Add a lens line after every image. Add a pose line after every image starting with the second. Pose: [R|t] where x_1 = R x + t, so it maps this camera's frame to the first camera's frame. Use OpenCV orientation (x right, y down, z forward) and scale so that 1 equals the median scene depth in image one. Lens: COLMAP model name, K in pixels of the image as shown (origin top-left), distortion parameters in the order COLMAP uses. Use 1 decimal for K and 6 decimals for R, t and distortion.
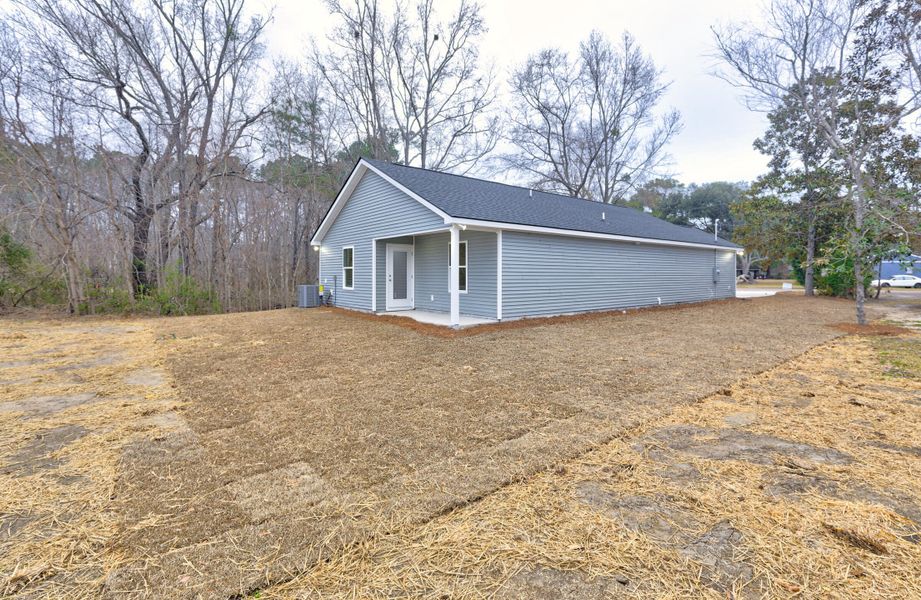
lens RADIAL K [[420.7, 0, 464.2], [0, 420.7, 267.2], [0, 0, 1]] dist [0.000976, -0.000026]
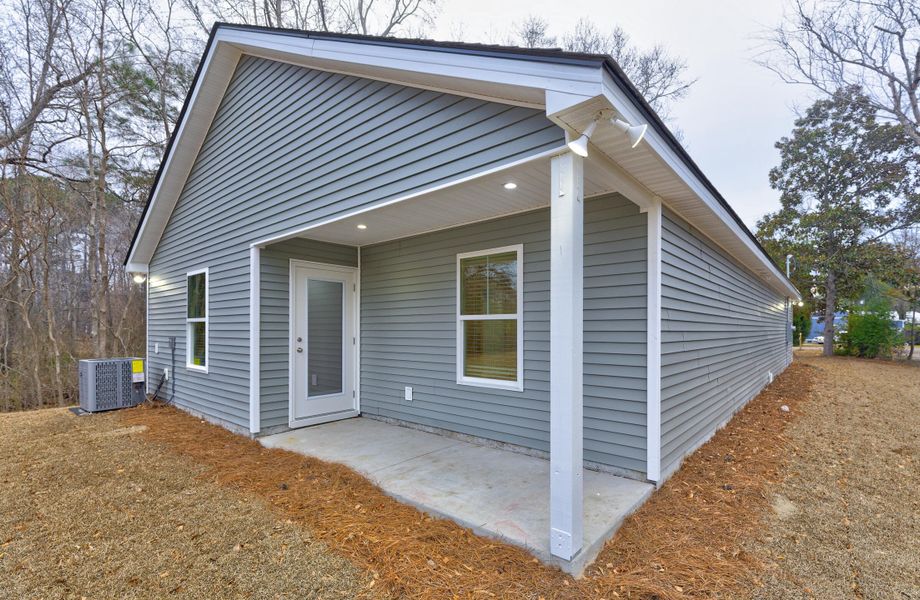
lens RADIAL K [[423.5, 0, 472.7], [0, 423.5, 327.2], [0, 0, 1]] dist [-0.000340, 0.000375]
pose [[0.981445, 0.001094, 0.191739, -0.046865], [-0.003220, 0.999937, 0.010777, 0.001917], [-0.191715, -0.011194, 0.981387, 0.292687]]
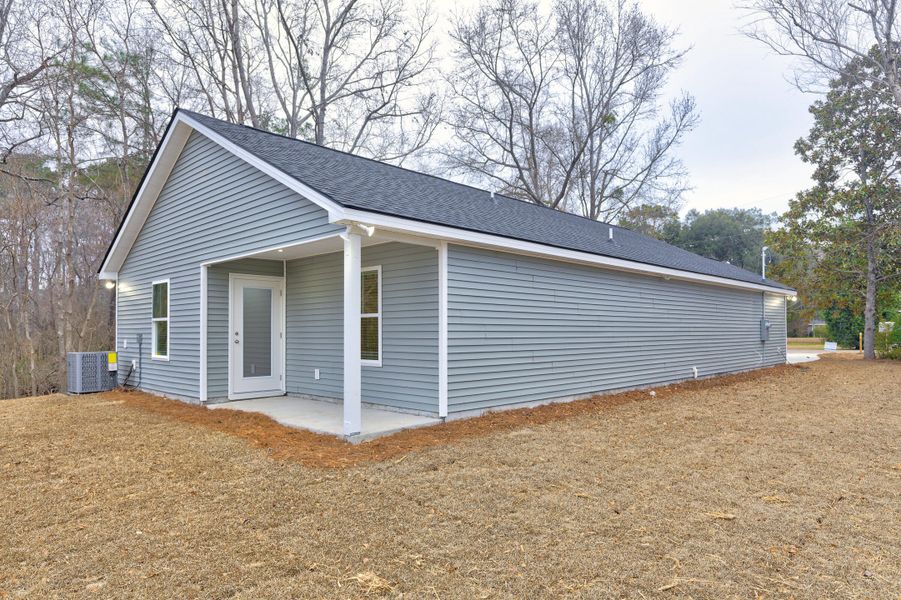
lens RADIAL K [[567.7, 0, 460.6], [0, 567.7, 320.9], [0, 0, 1]] dist [0.001208, -0.001427]
pose [[0.991712, -0.001797, 0.128469, 0.006732], [0.002422, 0.999986, -0.004712, 0.004354], [-0.128459, 0.004984, 0.991702, 0.127620]]
